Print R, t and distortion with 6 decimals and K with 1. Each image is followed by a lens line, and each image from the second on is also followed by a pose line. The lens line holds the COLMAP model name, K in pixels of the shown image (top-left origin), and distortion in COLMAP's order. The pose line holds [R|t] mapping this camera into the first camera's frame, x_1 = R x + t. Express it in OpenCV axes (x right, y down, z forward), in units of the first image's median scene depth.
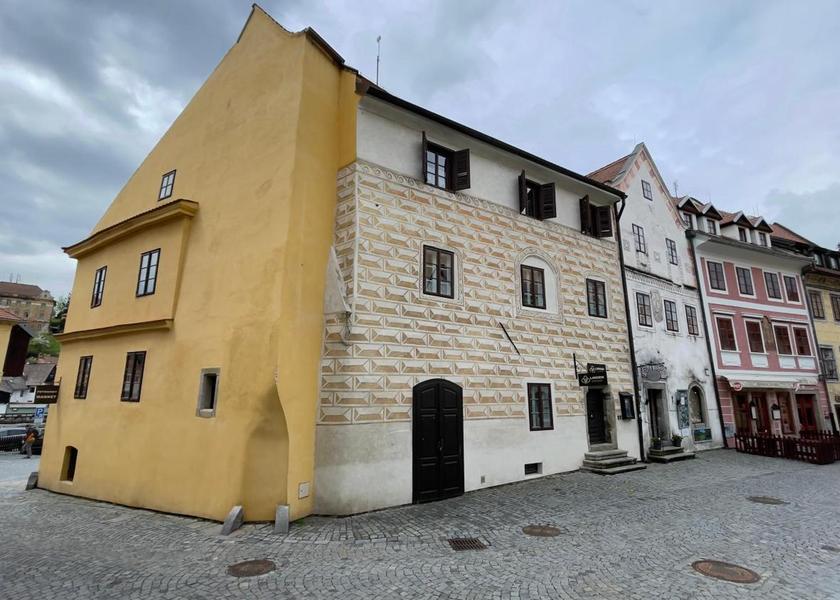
lens RADIAL K [[427.3, 0, 420.0], [0, 427.3, 300.0], [0, 0, 1]] dist [0.001391, 0.001165]
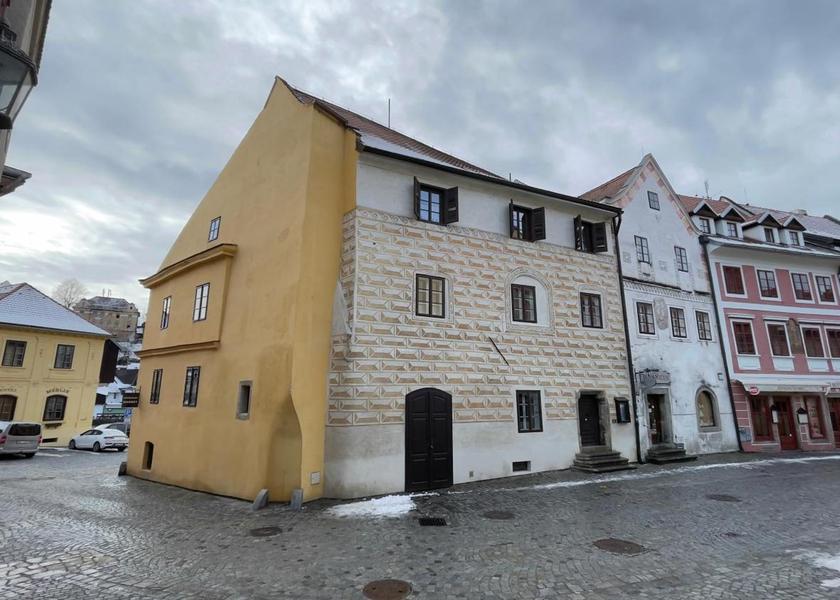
lens RADIAL K [[427.3, 0, 420.0], [0, 427.3, 300.0], [0, 0, 1]] dist [0.001391, 0.001165]
pose [[0.991729, -0.029414, -0.124931, 0.146185], [0.029261, 0.999567, -0.003063, -0.047170], [0.124967, -0.000618, 0.992161, -0.148782]]
